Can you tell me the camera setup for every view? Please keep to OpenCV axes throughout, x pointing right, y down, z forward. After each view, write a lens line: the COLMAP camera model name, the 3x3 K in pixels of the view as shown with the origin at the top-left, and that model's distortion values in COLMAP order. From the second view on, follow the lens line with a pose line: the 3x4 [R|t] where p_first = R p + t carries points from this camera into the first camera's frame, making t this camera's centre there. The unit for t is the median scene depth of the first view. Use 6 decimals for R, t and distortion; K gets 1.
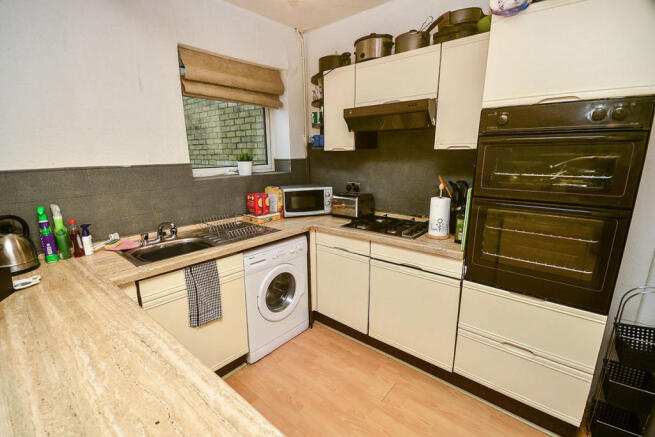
lens RADIAL K [[293.8, 0, 327.8], [0, 293.8, 220.9], [0, 0, 1]] dist [-0.002361, -0.000149]
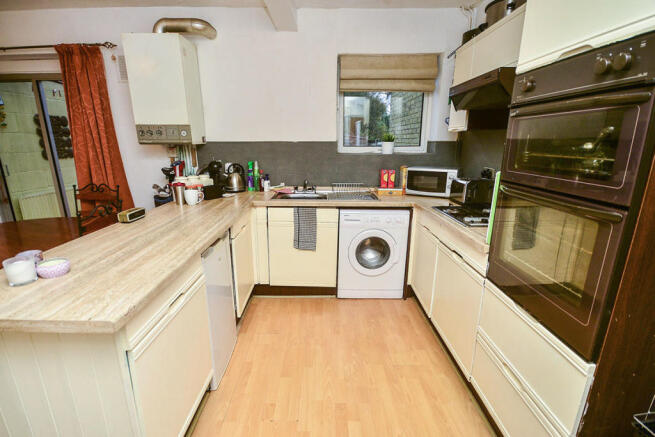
lens RADIAL K [[305.4, 0, 327.5], [0, 305.4, 218.5], [0, 0, 1]] dist [0.000307, 0.000155]
pose [[0.655619, 0.195957, -0.729222, 0.639997], [-0.179405, 0.978510, 0.101649, 0.017672], [0.733470, 0.064183, 0.676685, 0.032214]]
